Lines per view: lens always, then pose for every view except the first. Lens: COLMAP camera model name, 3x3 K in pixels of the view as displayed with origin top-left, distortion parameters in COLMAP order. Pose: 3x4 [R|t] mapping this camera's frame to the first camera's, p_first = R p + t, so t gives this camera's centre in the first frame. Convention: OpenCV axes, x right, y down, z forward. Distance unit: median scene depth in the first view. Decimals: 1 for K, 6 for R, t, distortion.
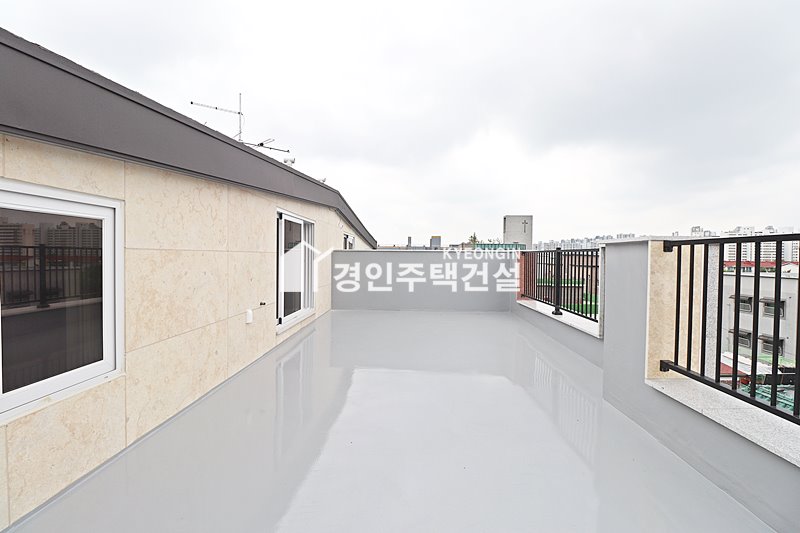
lens RADIAL K [[369.8, 0, 404.7], [0, 369.8, 262.8], [0, 0, 1]] dist [-0.003420, -0.011162]
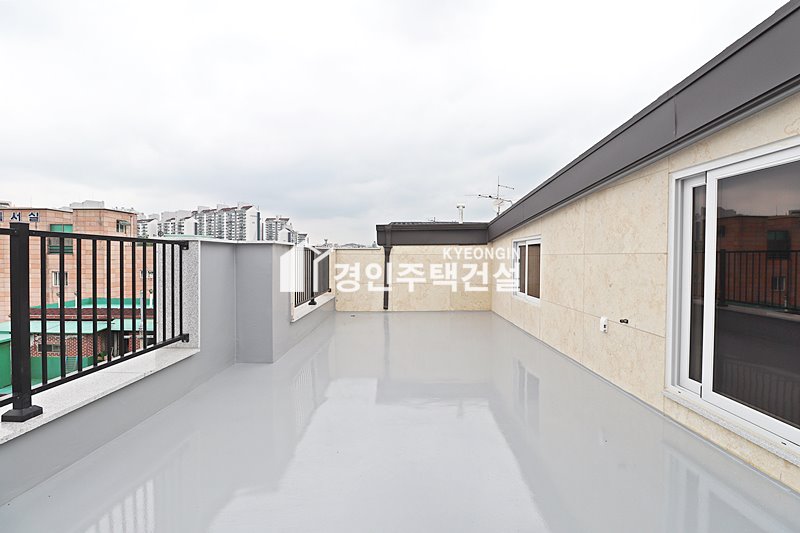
lens RADIAL K [[369.8, 0, 404.7], [0, 369.8, 262.8], [0, 0, 1]] dist [-0.003420, -0.011162]
pose [[-0.999874, -0.009907, -0.012383, 0.088969], [-0.010320, 0.999375, 0.033807, -0.034896], [0.012040, 0.033930, -0.999352, 1.991633]]
